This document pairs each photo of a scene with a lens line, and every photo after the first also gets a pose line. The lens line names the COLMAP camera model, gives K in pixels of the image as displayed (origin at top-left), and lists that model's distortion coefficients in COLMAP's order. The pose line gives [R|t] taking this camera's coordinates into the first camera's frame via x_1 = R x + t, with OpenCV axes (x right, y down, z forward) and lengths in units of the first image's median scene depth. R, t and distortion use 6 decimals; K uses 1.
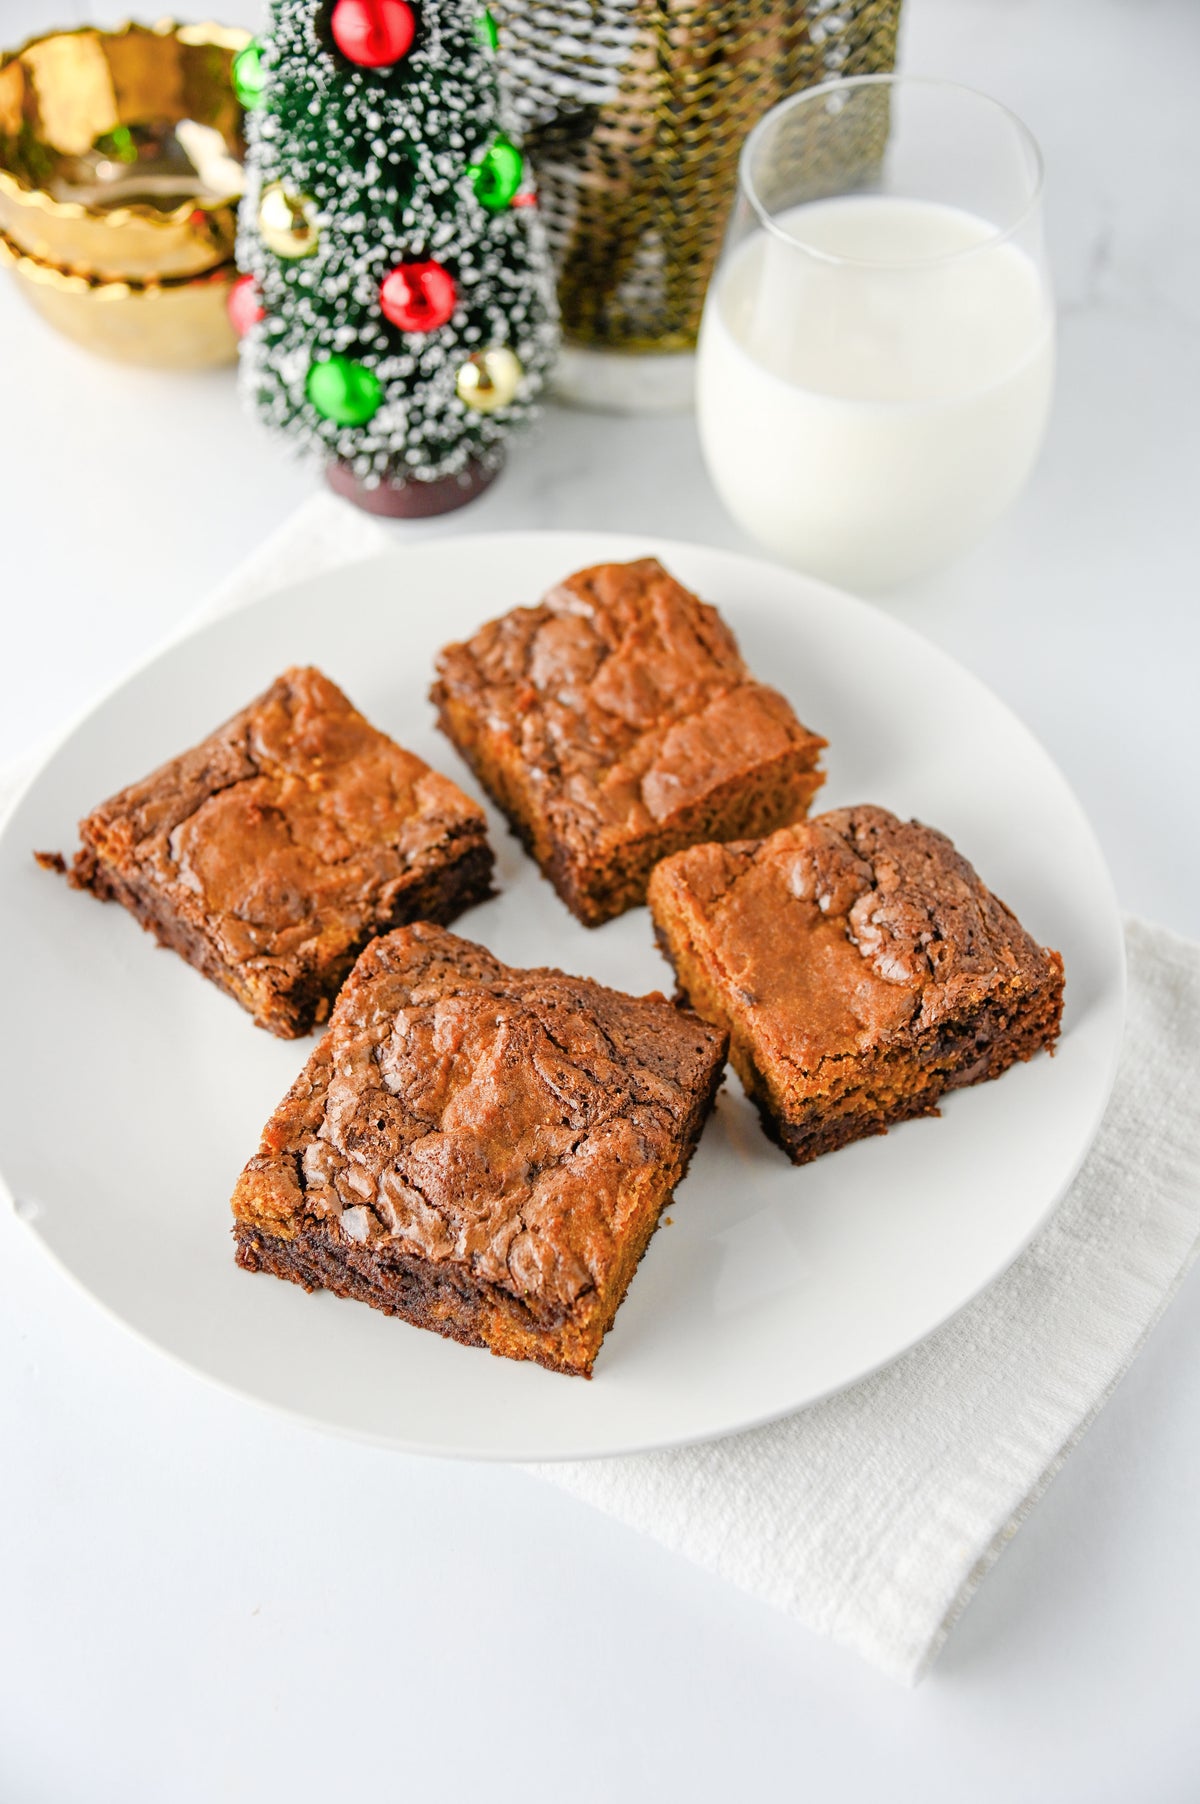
lens RADIAL K [[2411.8, 0, 589.6], [0, 2411.8, 913.6], [0, 0, 1]] dist [0.094582, 0.000000]
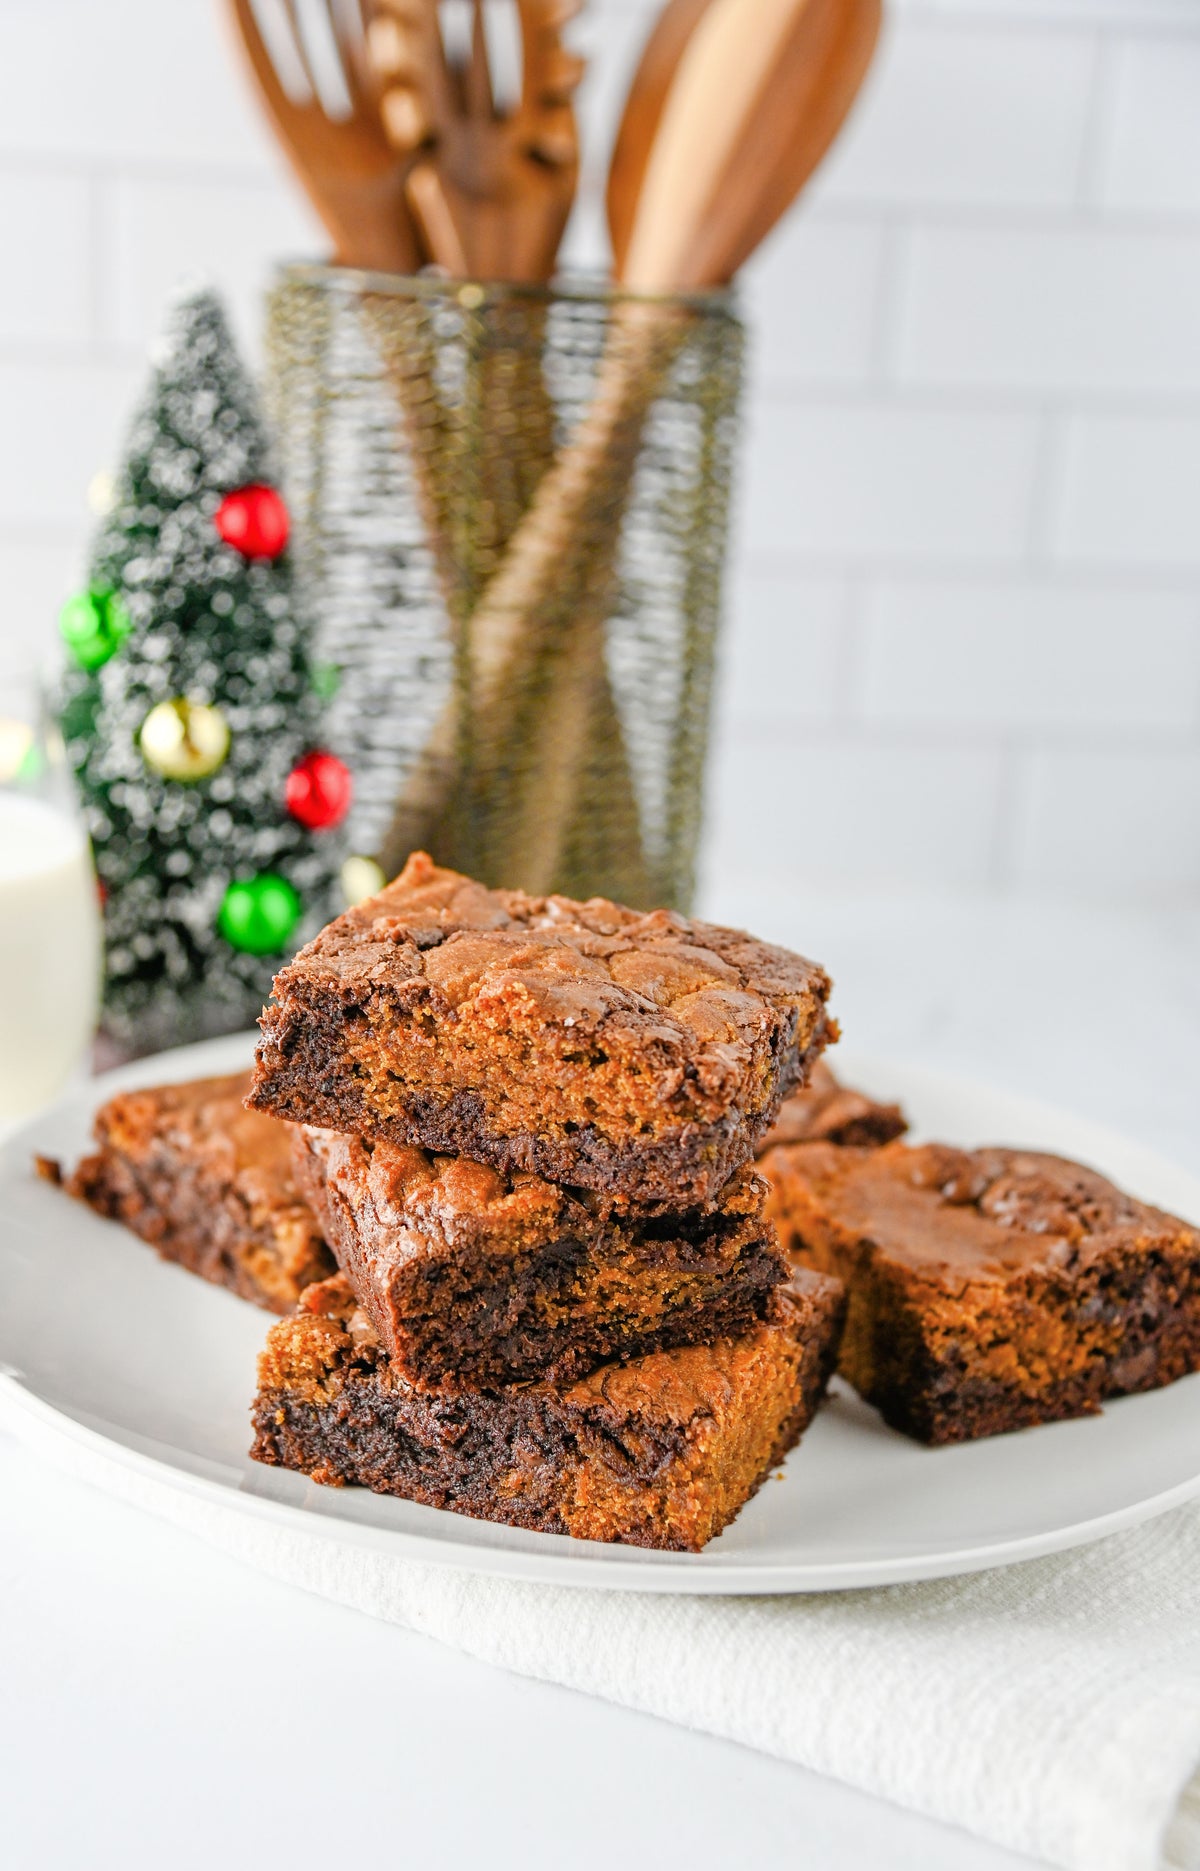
lens RADIAL K [[2767.1, 0, 508.5], [0, 2767.1, 989.6], [0, 0, 1]] dist [0.093675, 0.000000]
pose [[0.997562, 0.069399, 0.007330, -0.073540], [-0.053971, 0.833829, -0.549379, 0.488736], [-0.044238, 0.547644, 0.835541, 0.132243]]
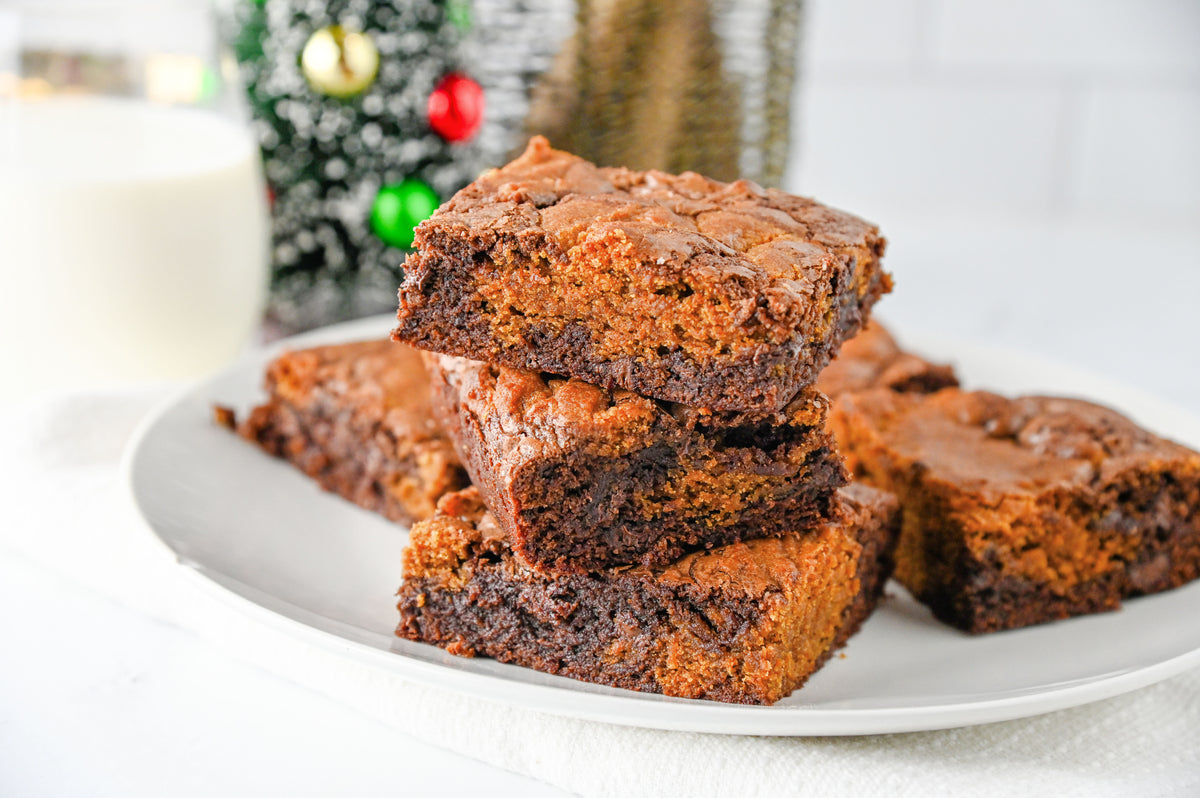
lens RADIAL K [[2519.3, 0, 603.5], [0, 2519.3, 375.1], [0, 0, 1]] dist [0.355371, 0.000000]
pose [[0.997664, 0.067933, -0.007202, -0.060128], [-0.060787, 0.834689, -0.547357, 0.569905], [-0.031173, 0.546516, 0.836868, 0.095158]]
